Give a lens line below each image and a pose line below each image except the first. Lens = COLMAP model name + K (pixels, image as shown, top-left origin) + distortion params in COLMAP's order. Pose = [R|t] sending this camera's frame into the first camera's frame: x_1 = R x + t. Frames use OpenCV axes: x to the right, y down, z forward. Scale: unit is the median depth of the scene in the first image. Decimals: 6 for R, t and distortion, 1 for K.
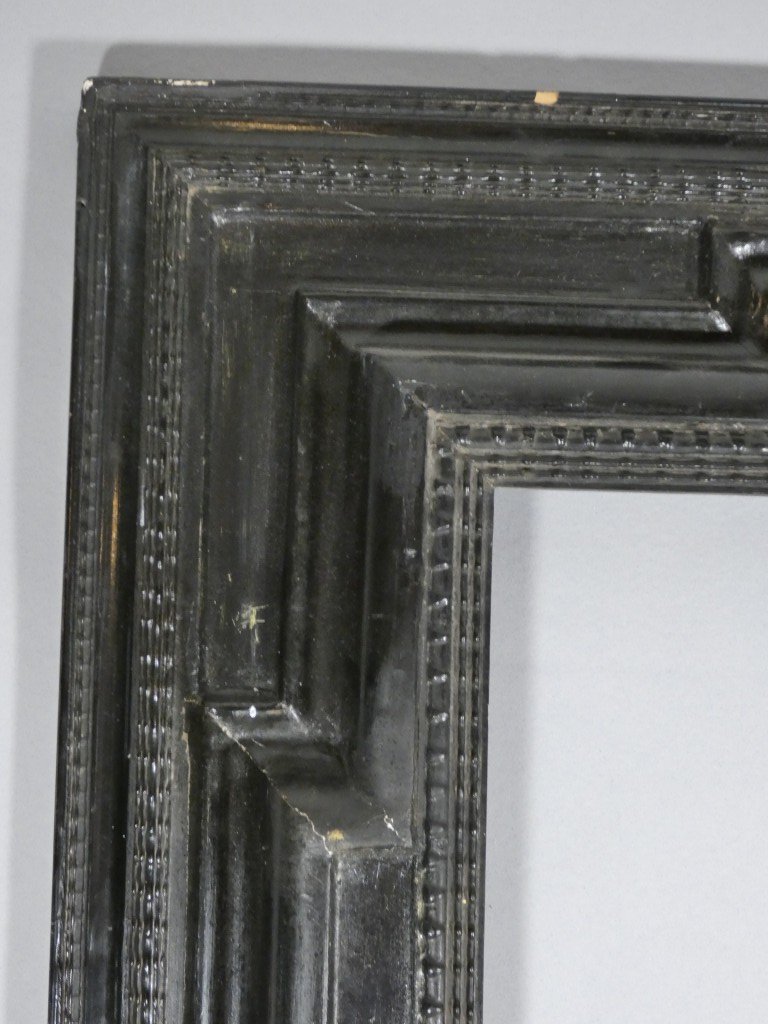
lens RADIAL K [[1558.9, 0, 384.0], [0, 1558.9, 512.0], [0, 0, 1]] dist [0.022963, -0.009723]
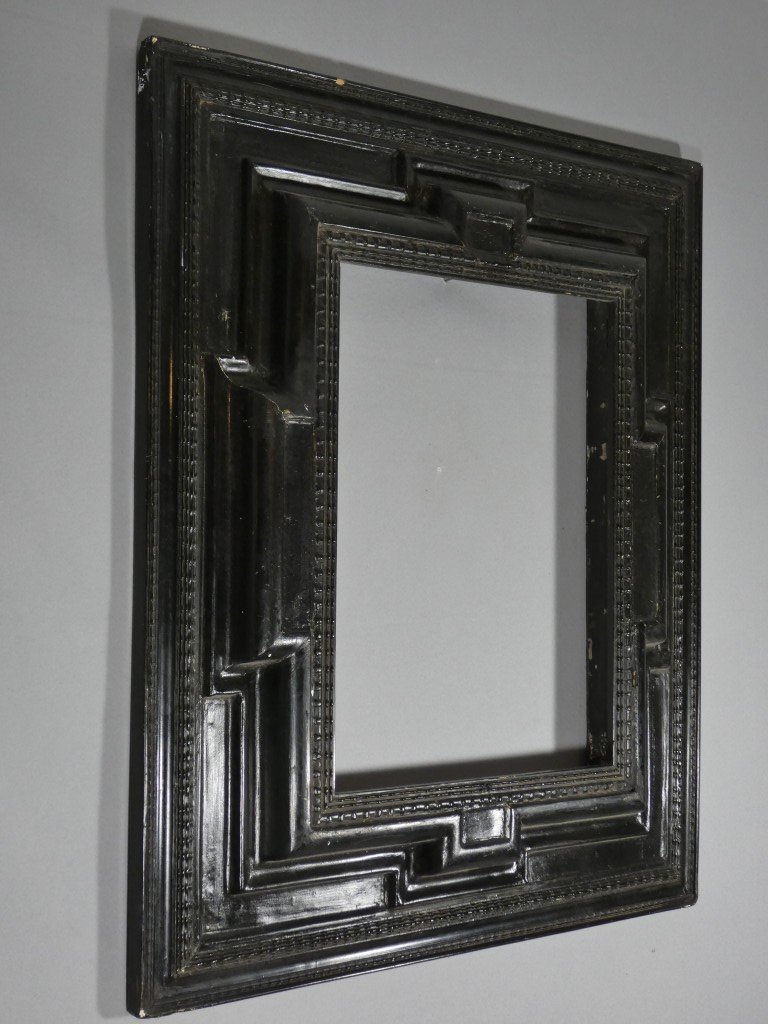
lens RADIAL K [[1558.9, 0, 384.0], [0, 1558.9, 512.0], [0, 0, 1]] dist [0.022963, -0.009723]
pose [[0.815204, -0.004931, 0.579153, -1.141044], [-0.028654, 0.998396, 0.048833, 0.225957], [-0.578464, -0.056404, 0.813755, -0.840885]]
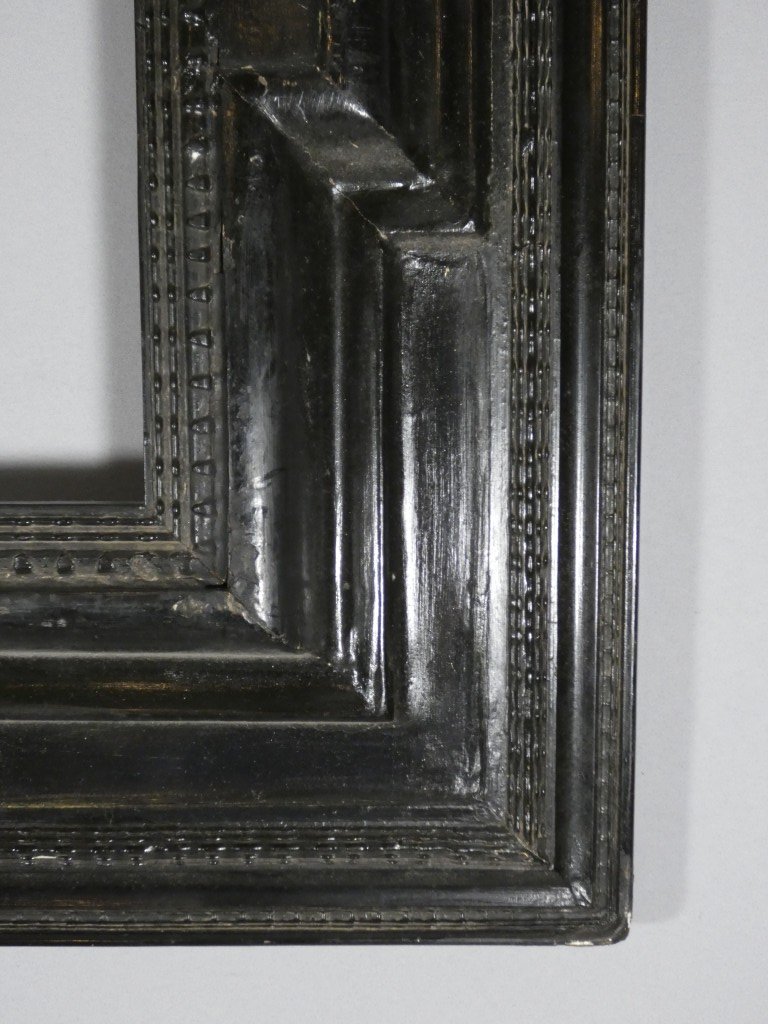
lens RADIAL K [[1558.9, 0, 384.0], [0, 1558.9, 512.0], [0, 0, 1]] dist [0.022963, -0.009723]
pose [[0.997909, -0.020979, -0.061139, 0.775630], [0.031351, 0.984250, 0.173981, 0.601780], [0.056526, -0.175534, 0.982849, 0.131117]]
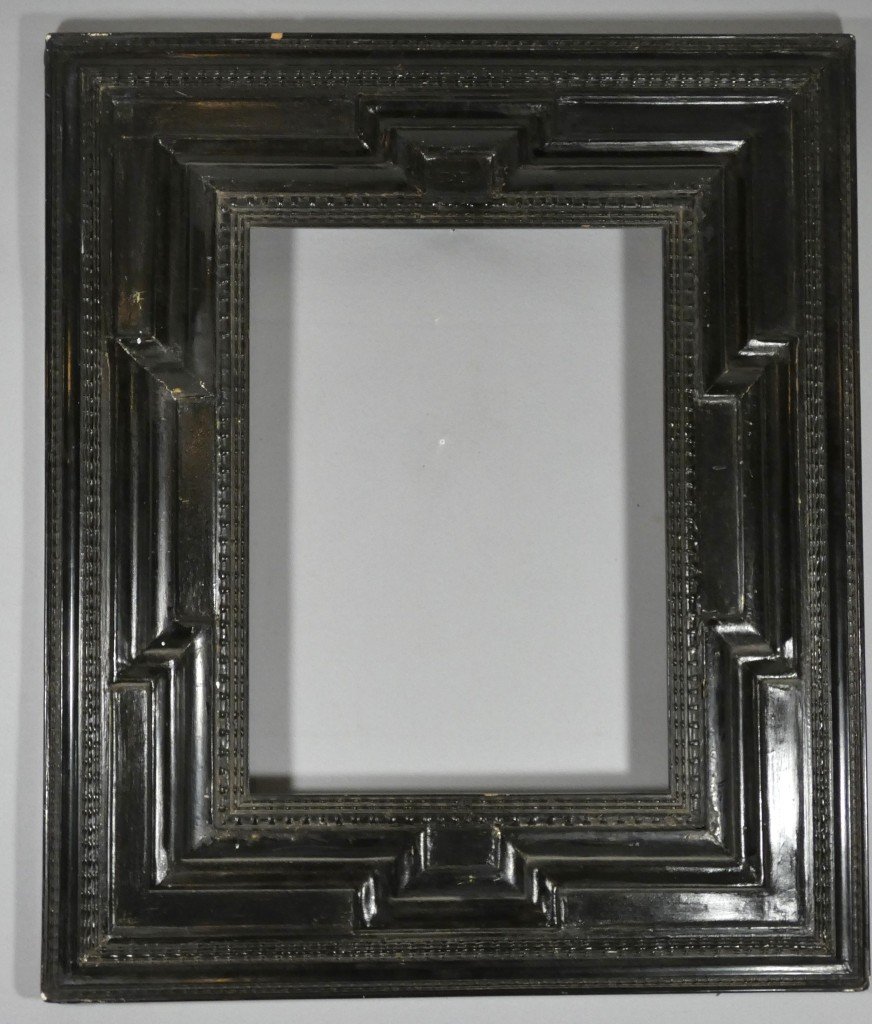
lens RADIAL K [[1745.7, 0, 378.7], [0, 1745.7, 464.0], [0, 0, 1]] dist [0.049633, -0.027822]
pose [[0.999498, -0.029158, -0.012412, 0.258112], [0.029382, 0.999402, 0.018252, 0.259127], [0.011873, -0.018607, 0.999756, -1.320328]]
